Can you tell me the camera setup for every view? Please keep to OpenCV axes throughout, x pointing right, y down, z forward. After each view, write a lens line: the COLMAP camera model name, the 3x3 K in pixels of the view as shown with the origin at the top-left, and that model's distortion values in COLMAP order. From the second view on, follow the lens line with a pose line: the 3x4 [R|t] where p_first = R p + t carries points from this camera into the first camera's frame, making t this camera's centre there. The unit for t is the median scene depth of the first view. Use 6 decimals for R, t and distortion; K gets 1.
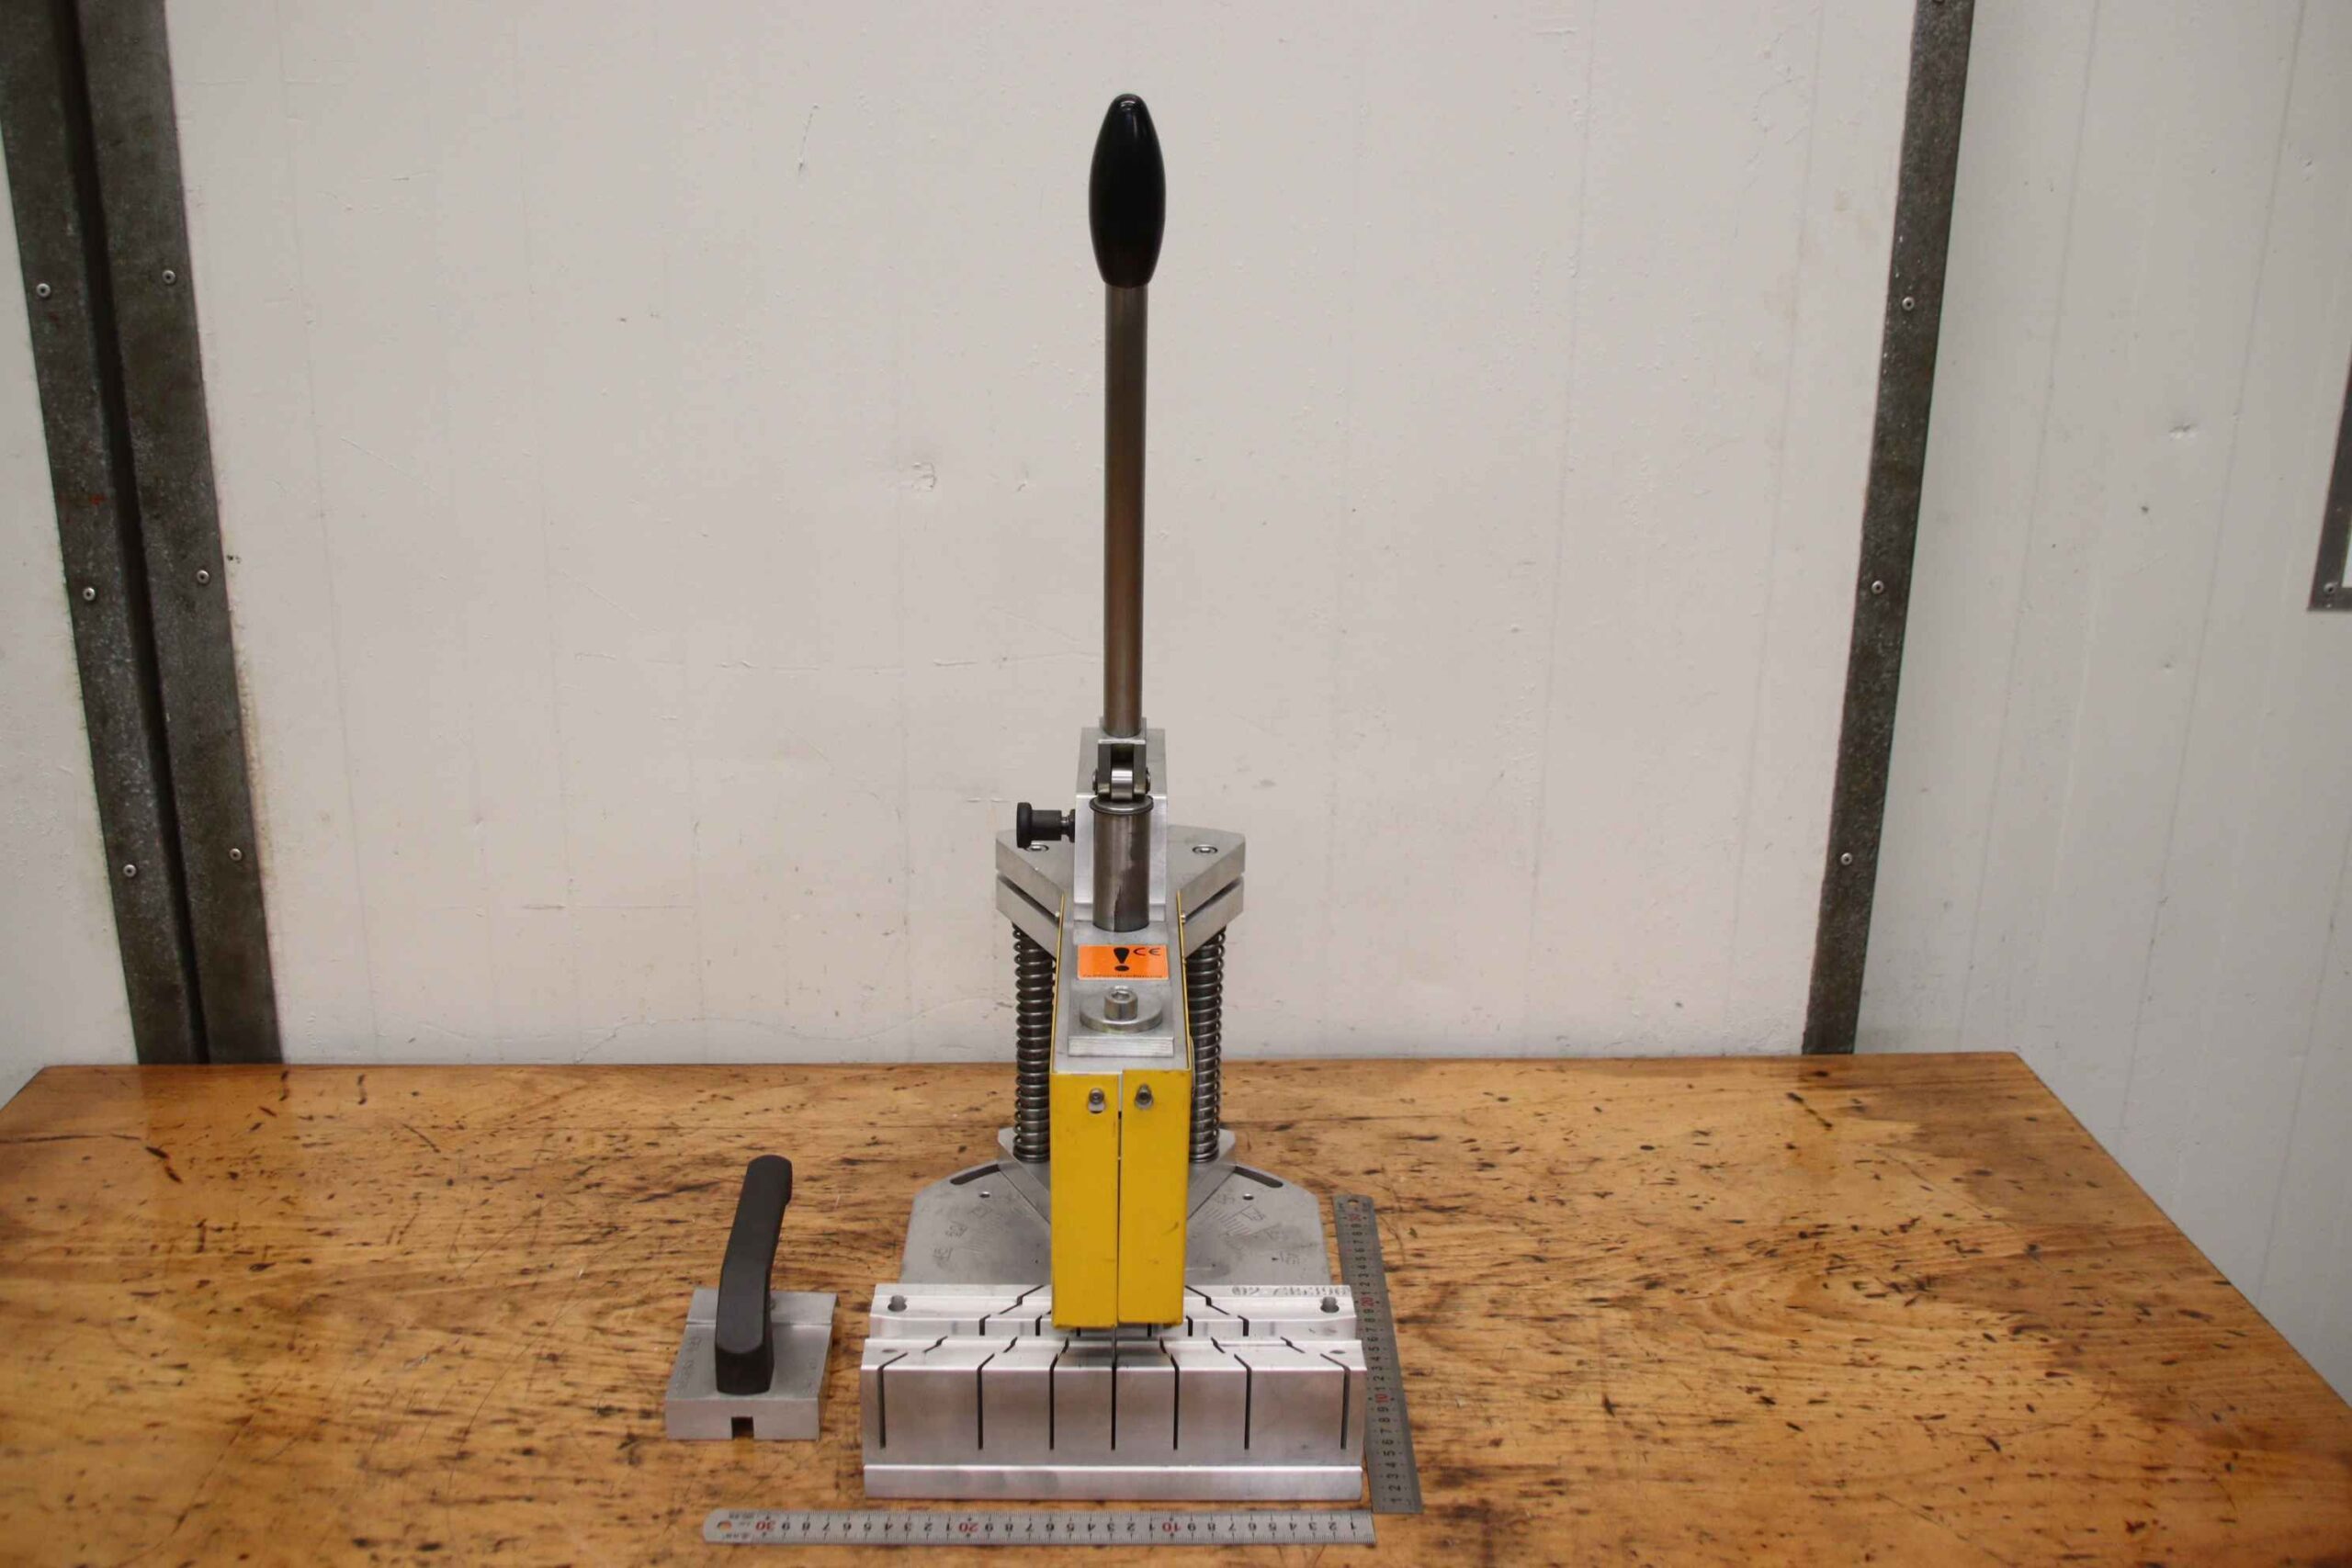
lens RADIAL K [[2202.6, 0, 1207.7], [0, 2202.6, 788.3], [0, 0, 1]] dist [-0.088955, 0.000000]
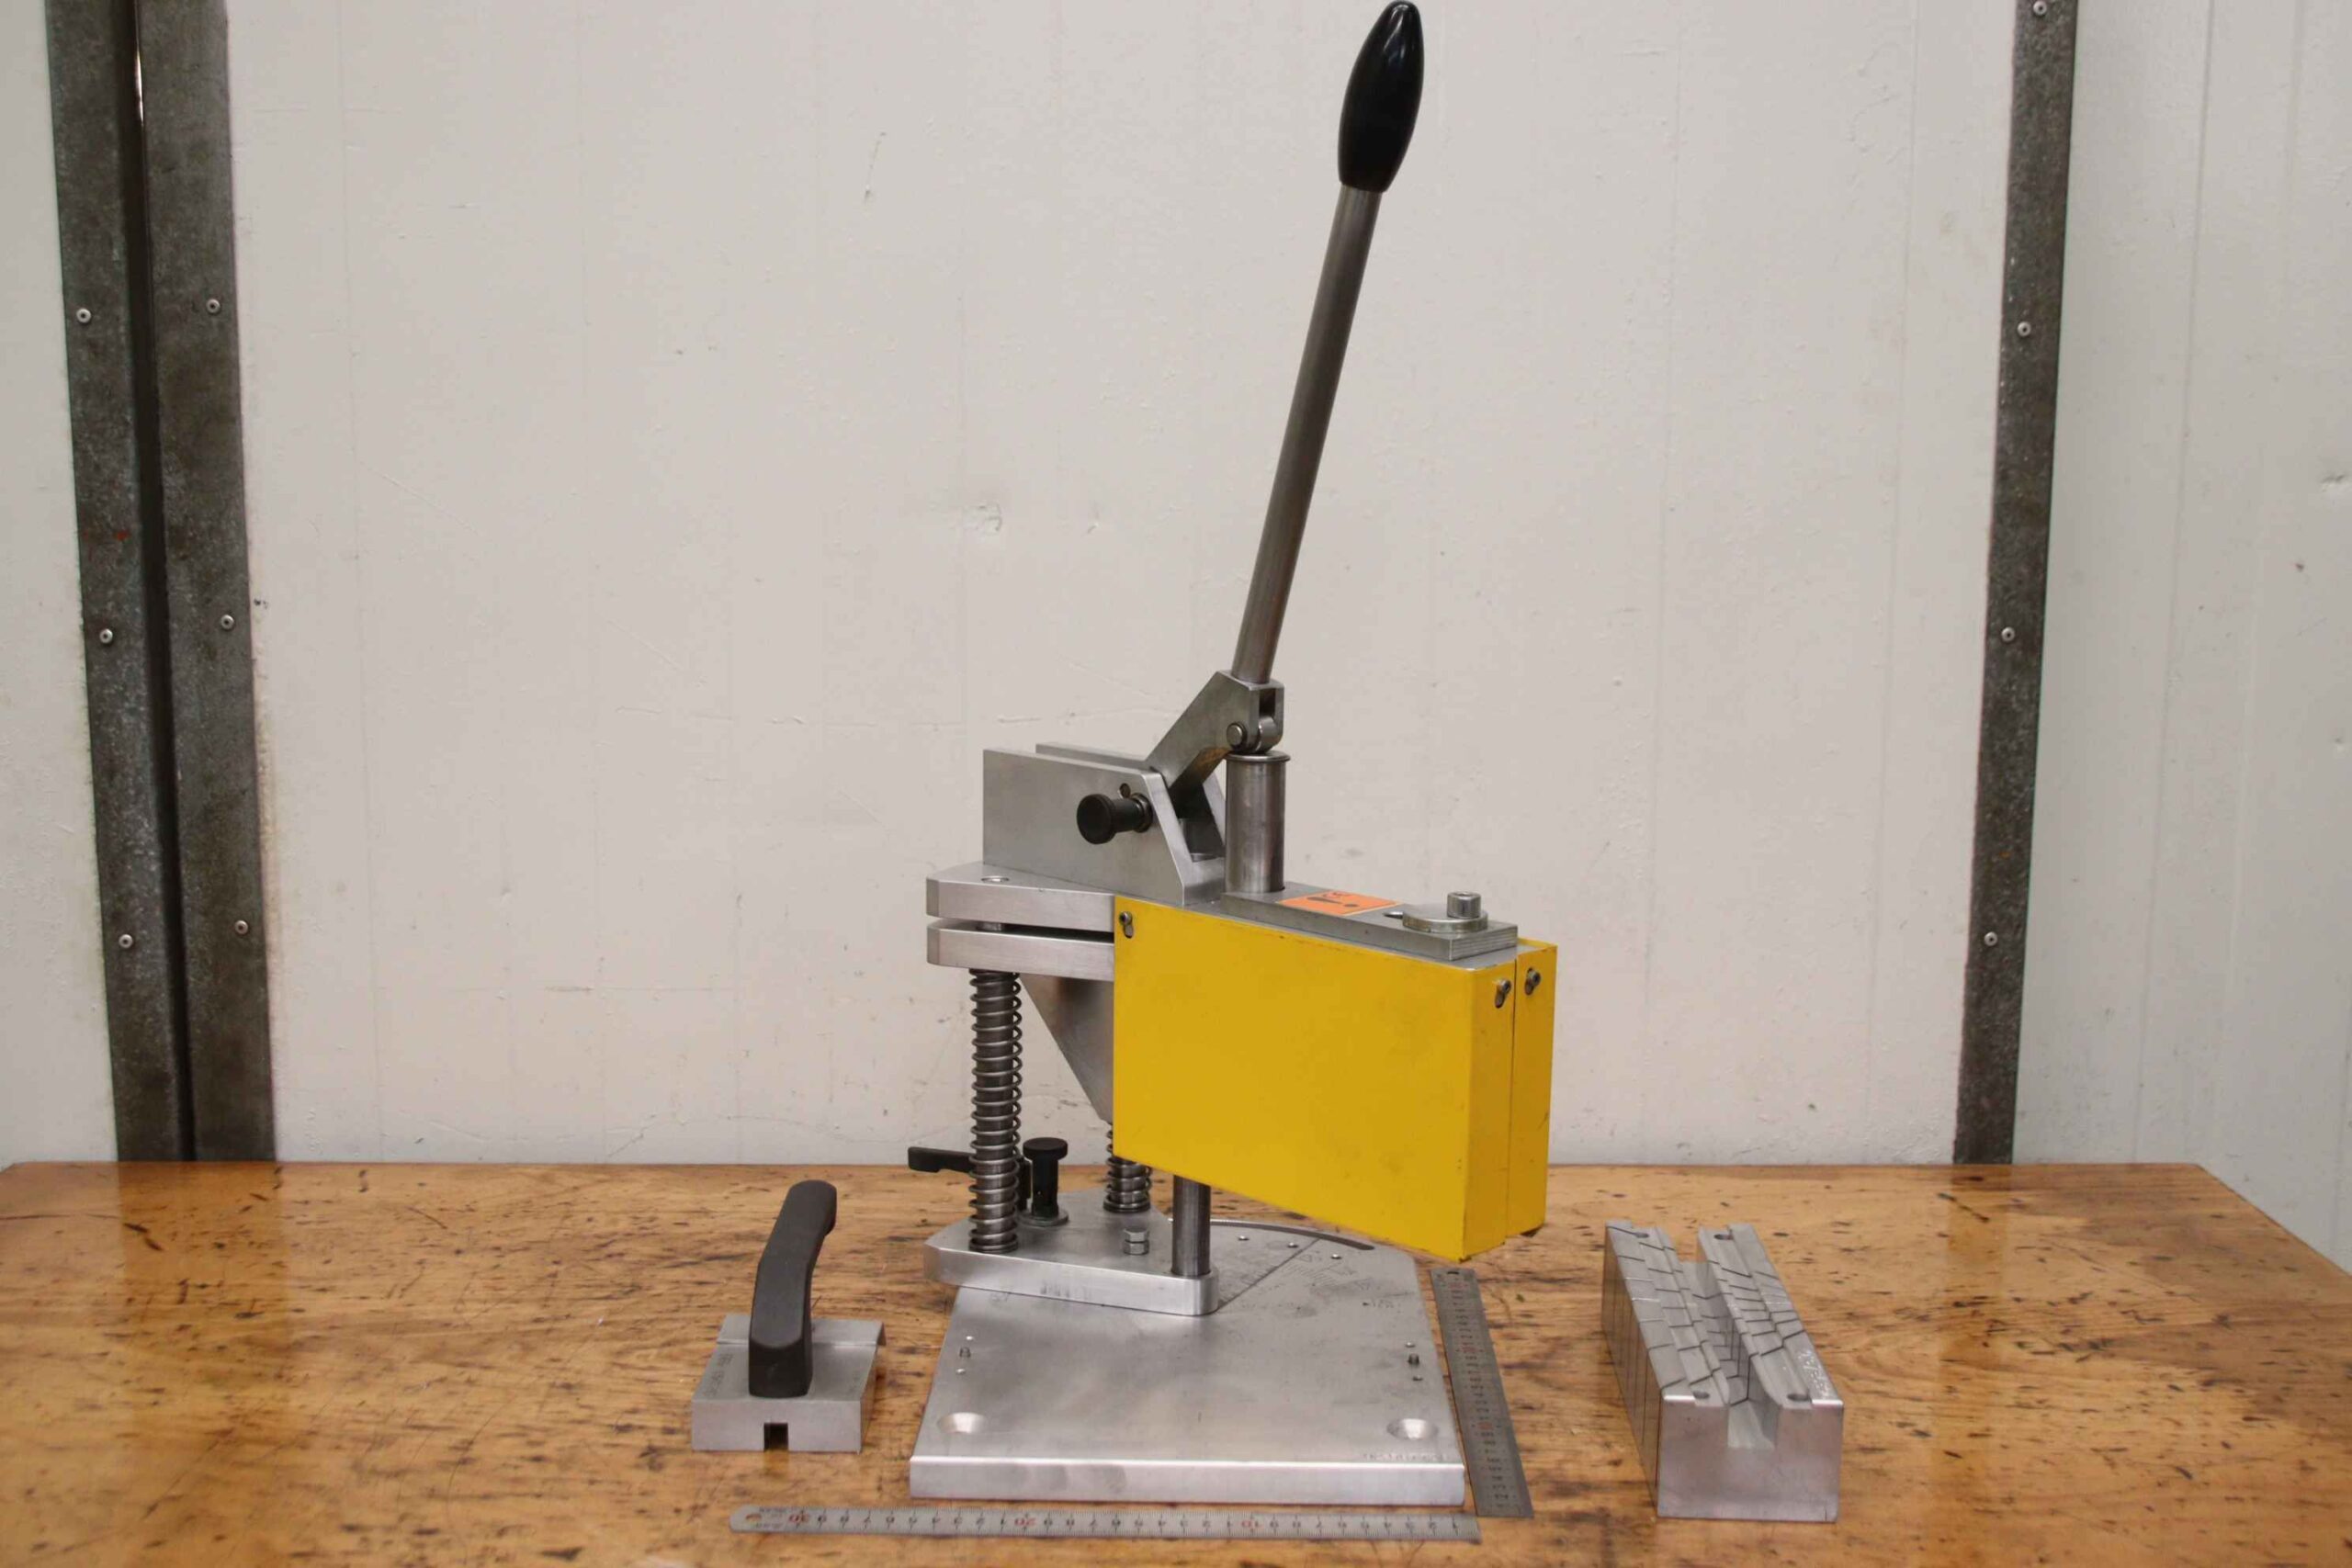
lens RADIAL K [[2484.2, 0, 1199.4], [0, 2484.2, 785.7], [0, 0, 1]] dist [-0.060135, 0.000000]
pose [[0.999334, -0.005807, -0.036016, 0.000137], [-0.000477, 0.985084, -0.172073, 0.171279], [0.036478, 0.171975, 0.984426, -0.040440]]
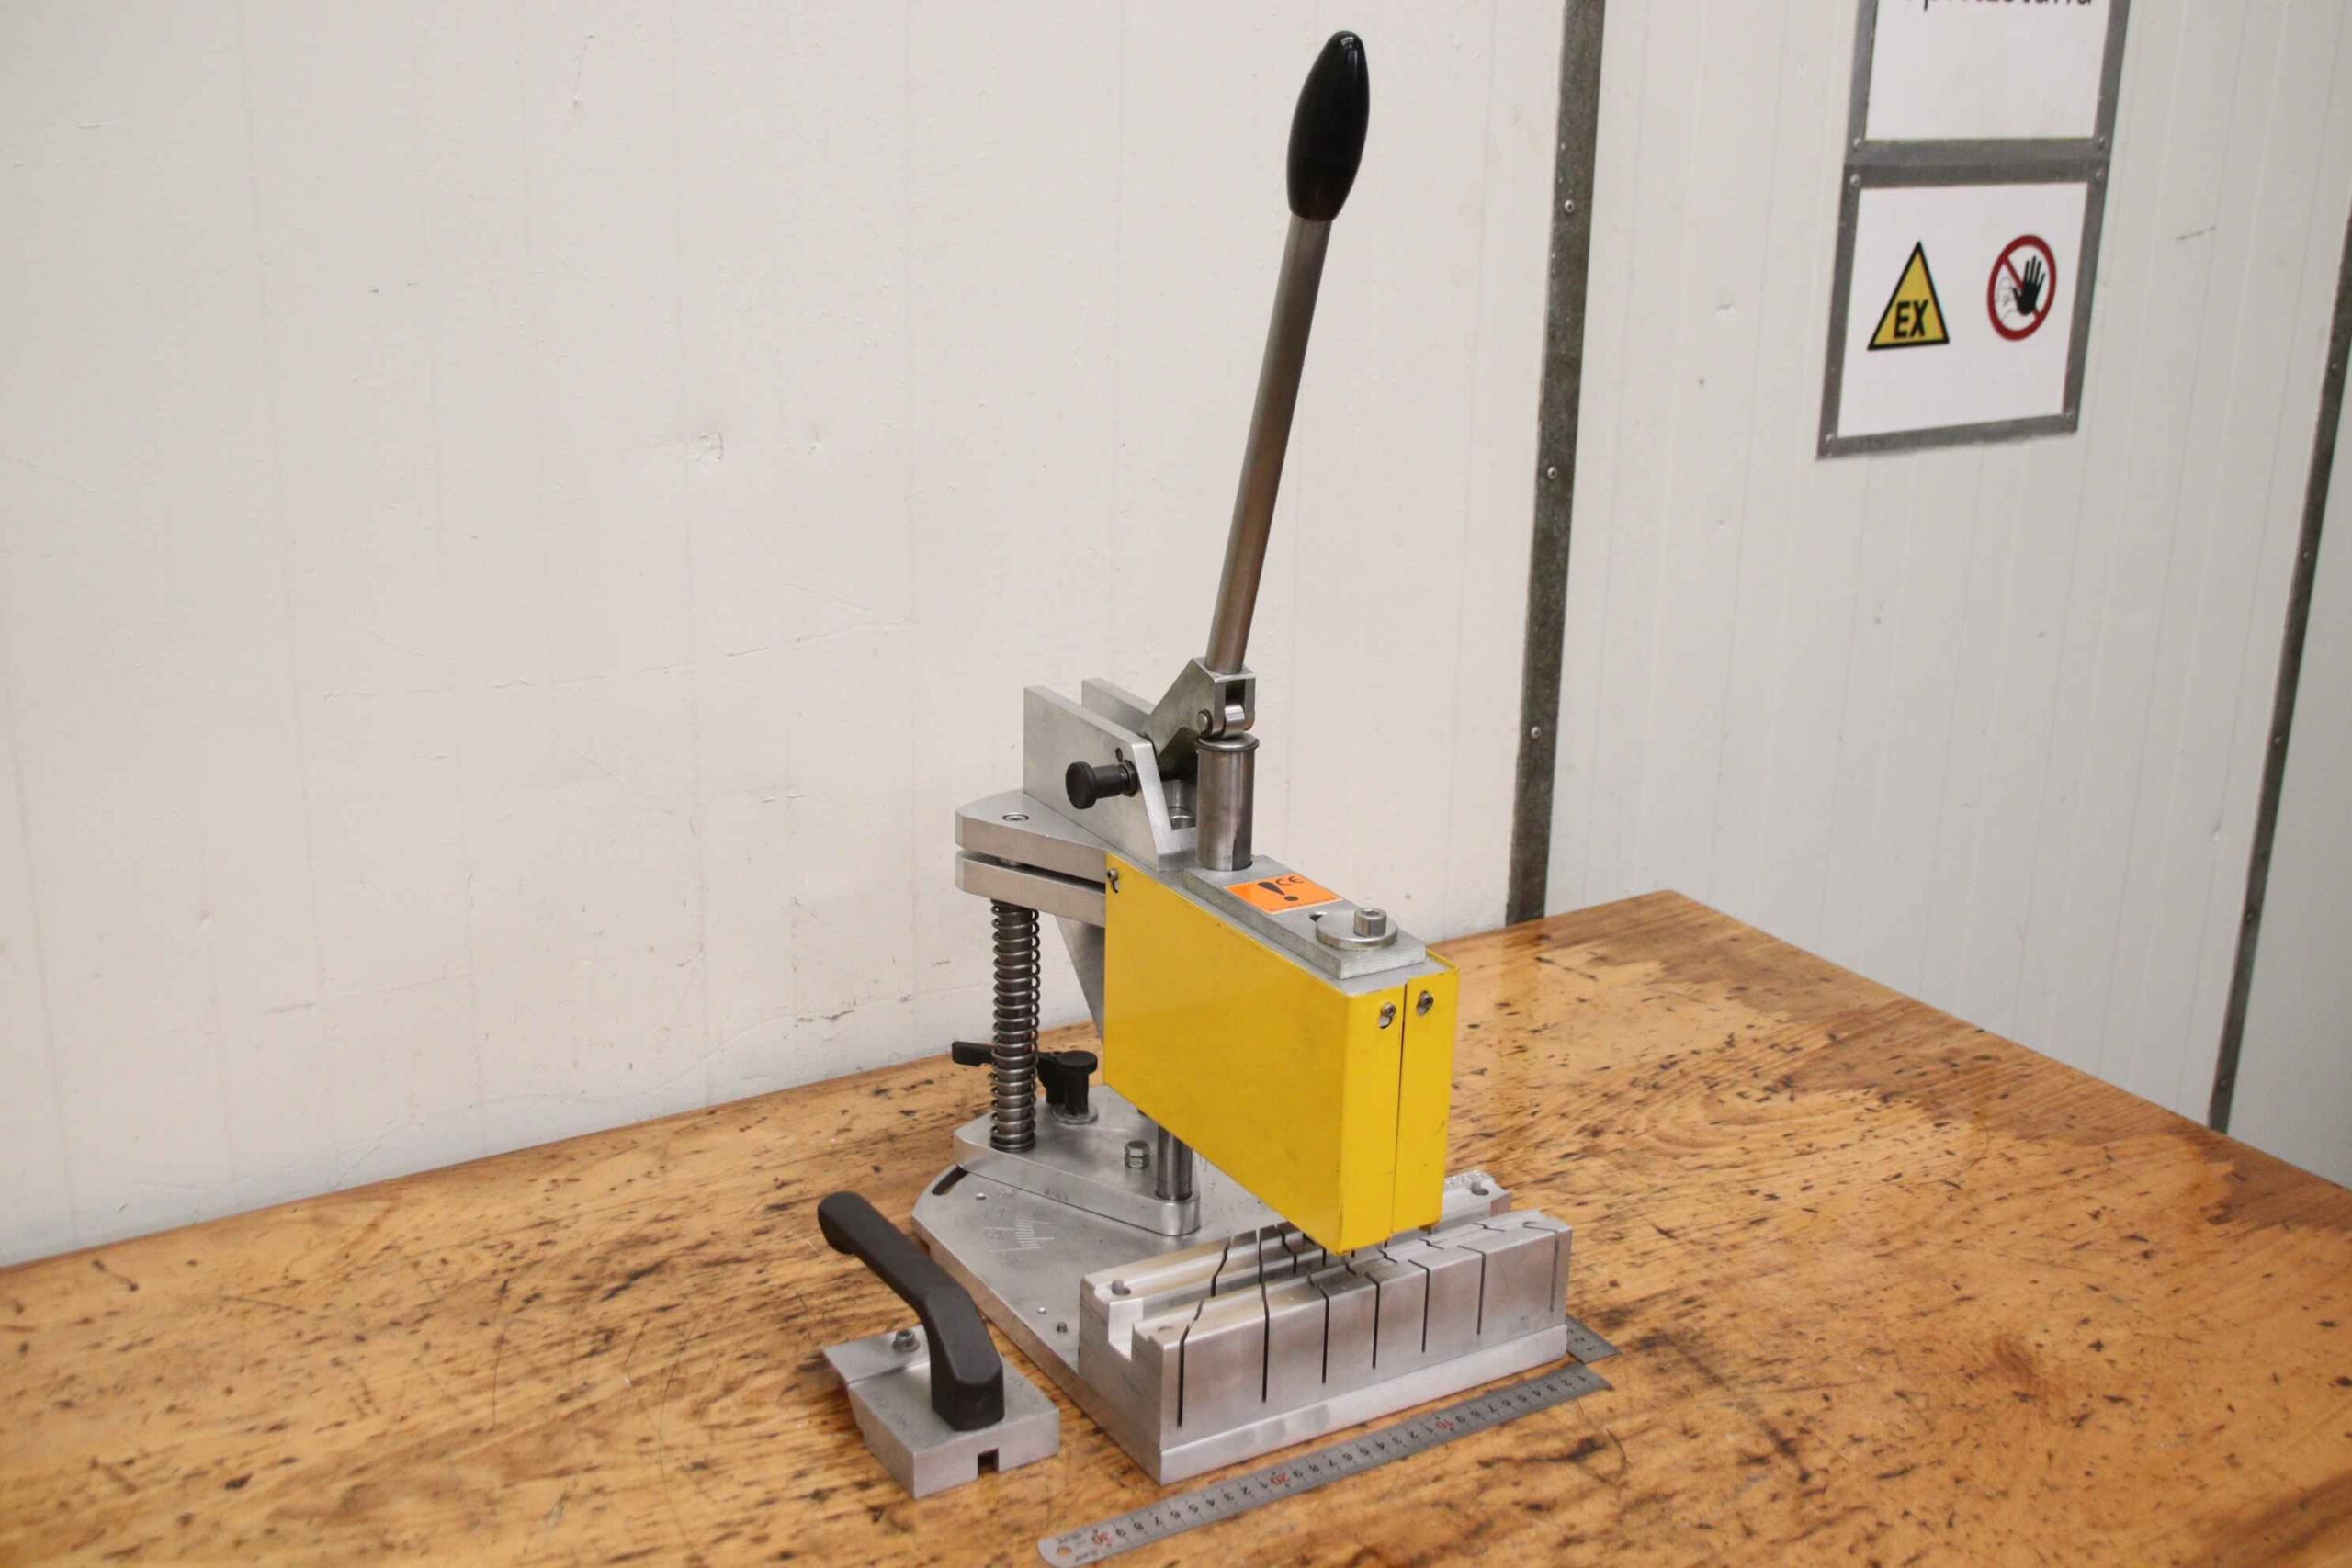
lens RADIAL K [[2484.2, 0, 1198.3], [0, 2484.2, 800.9], [0, 0, 1]] dist [-0.060135, 0.000000]
pose [[0.870474, -0.152790, 0.467899, -0.491361], [0.149147, 0.987787, 0.045086, -0.016096], [-0.469074, 0.030539, 0.882631, 0.015937]]
